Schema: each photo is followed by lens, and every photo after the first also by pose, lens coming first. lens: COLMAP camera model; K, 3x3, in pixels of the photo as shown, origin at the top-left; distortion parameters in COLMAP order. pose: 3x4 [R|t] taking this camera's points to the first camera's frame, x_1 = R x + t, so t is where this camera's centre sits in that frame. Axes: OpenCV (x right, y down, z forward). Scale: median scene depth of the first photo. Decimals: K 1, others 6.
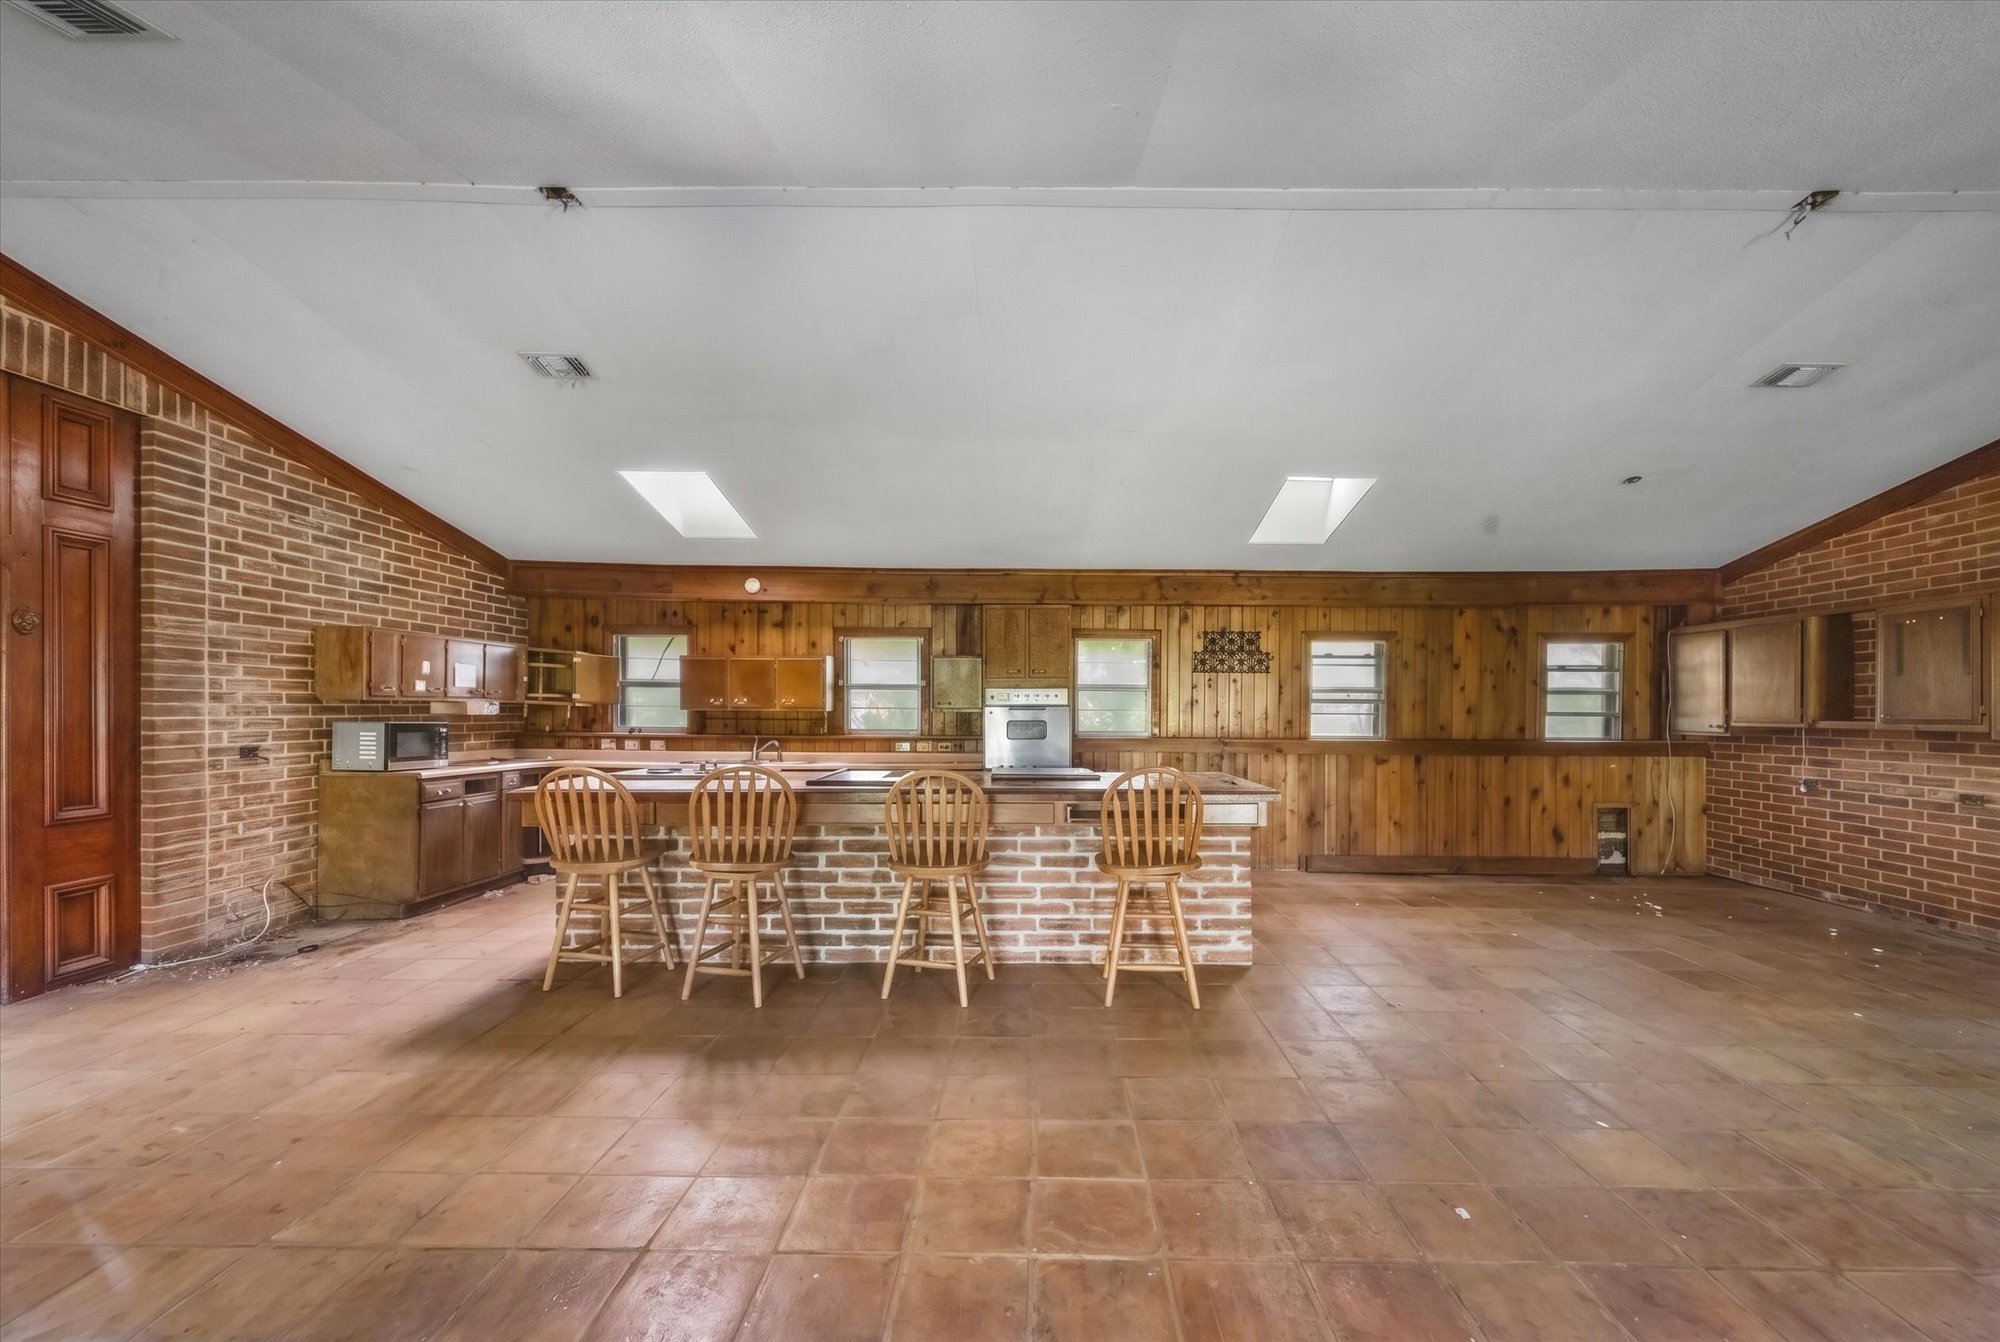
lens RADIAL K [[798.1, 0, 995.8], [0, 798.1, 700.0], [0, 0, 1]] dist [-0.000140, -0.000008]
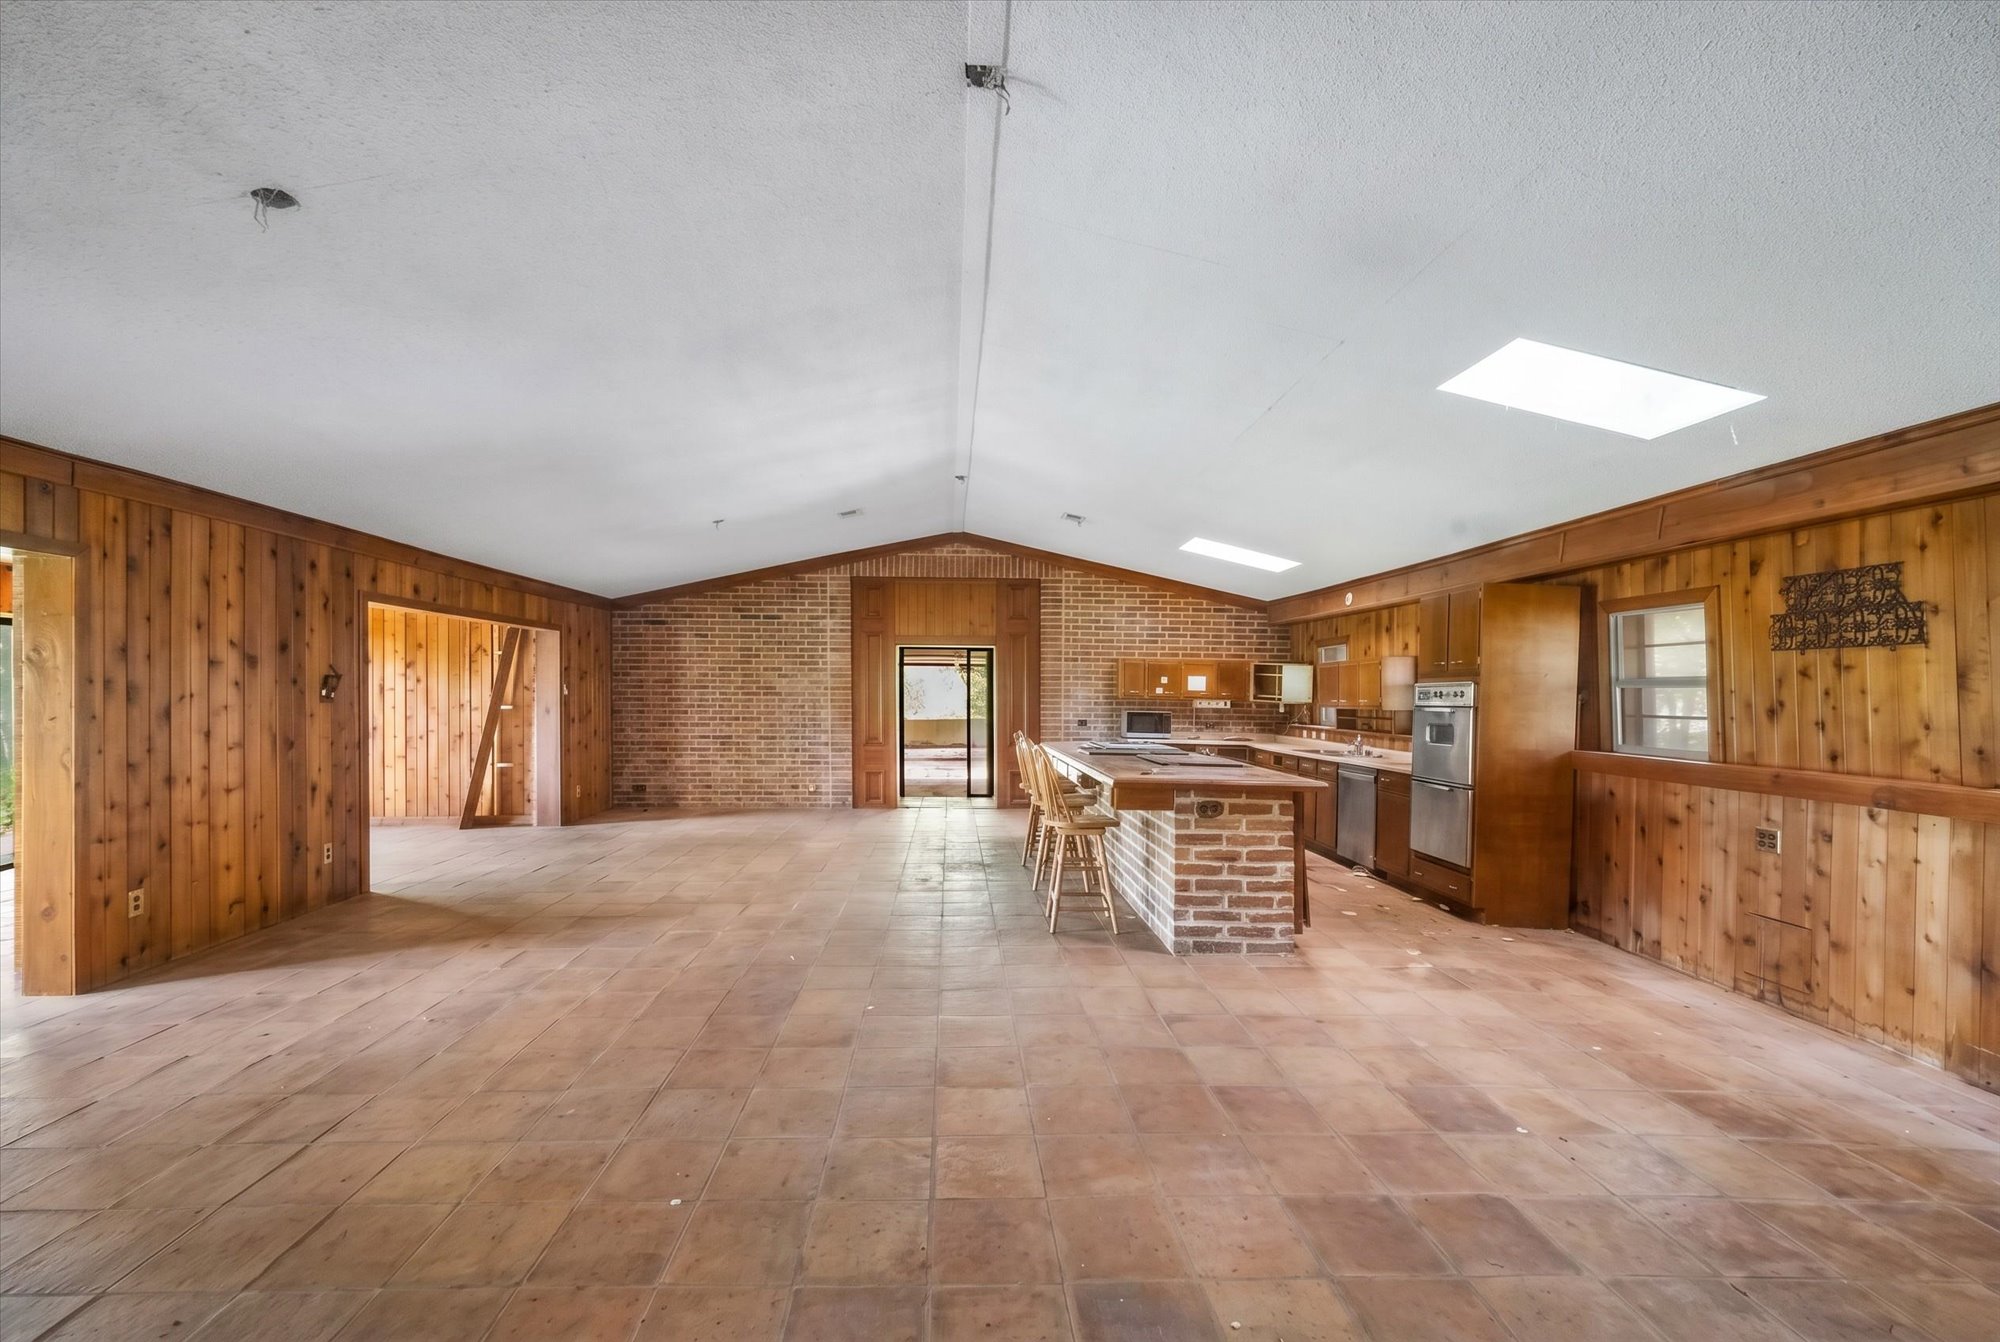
lens RADIAL K [[798.1, 0, 995.8], [0, 798.1, 700.0], [0, 0, 1]] dist [-0.000140, -0.000008]
pose [[0.078458, 0.001419, -0.996916, 0.775883], [-0.006897, 0.999976, 0.000880, 0.002920], [0.996894, 0.006807, 0.078466, 0.406279]]
